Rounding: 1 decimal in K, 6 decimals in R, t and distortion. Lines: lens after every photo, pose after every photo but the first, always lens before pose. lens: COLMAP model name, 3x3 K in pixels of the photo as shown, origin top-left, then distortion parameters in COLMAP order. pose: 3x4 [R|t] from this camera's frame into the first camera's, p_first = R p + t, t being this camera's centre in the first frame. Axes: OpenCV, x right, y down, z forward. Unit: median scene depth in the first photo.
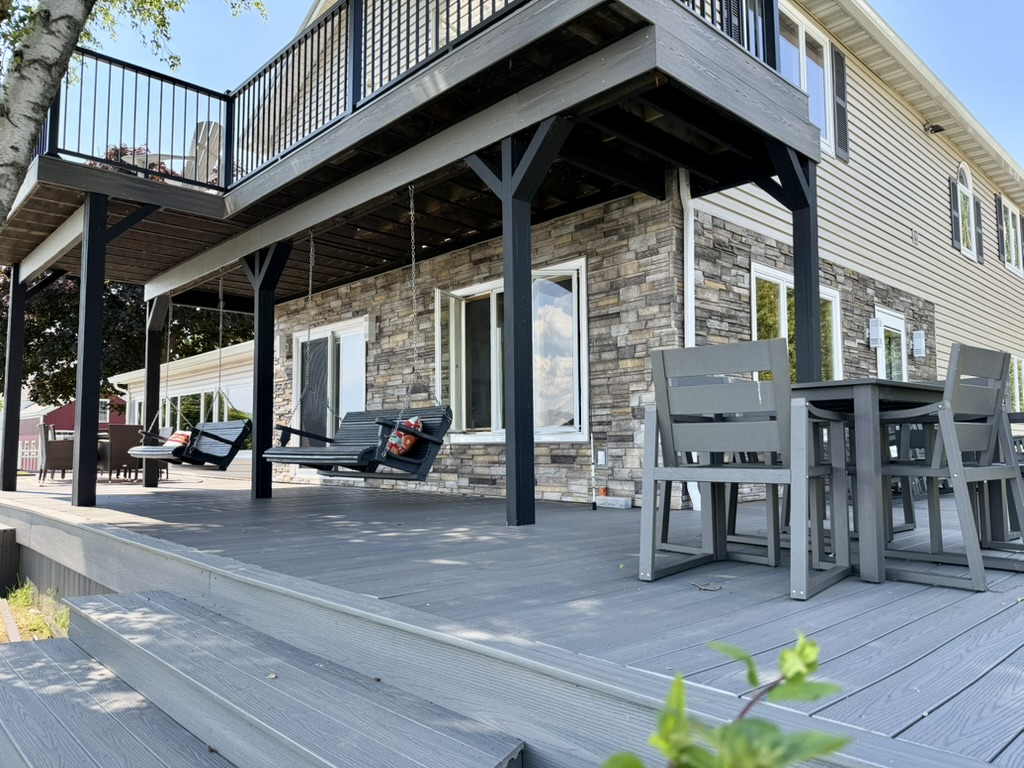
lens RADIAL K [[719.3, 0, 511.8], [0, 719.3, 384.0], [0, 0, 1]] dist [-0.005020, -0.008404]
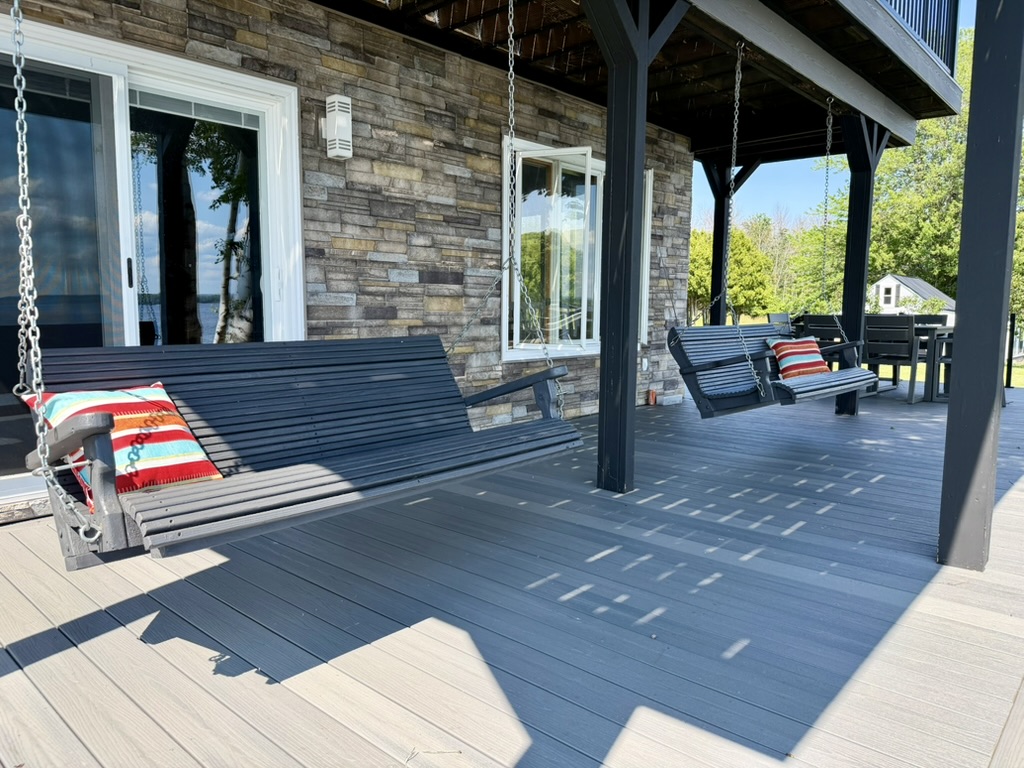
lens RADIAL K [[719.3, 0, 511.7], [0, 719.3, 385.7], [0, 0, 1]] dist [-0.005020, -0.008404]
pose [[-0.080347, -0.115235, 0.990083, -0.743505], [-0.099797, 0.989234, 0.107037, 0.027739], [-0.991759, -0.090207, -0.090982, 0.998269]]
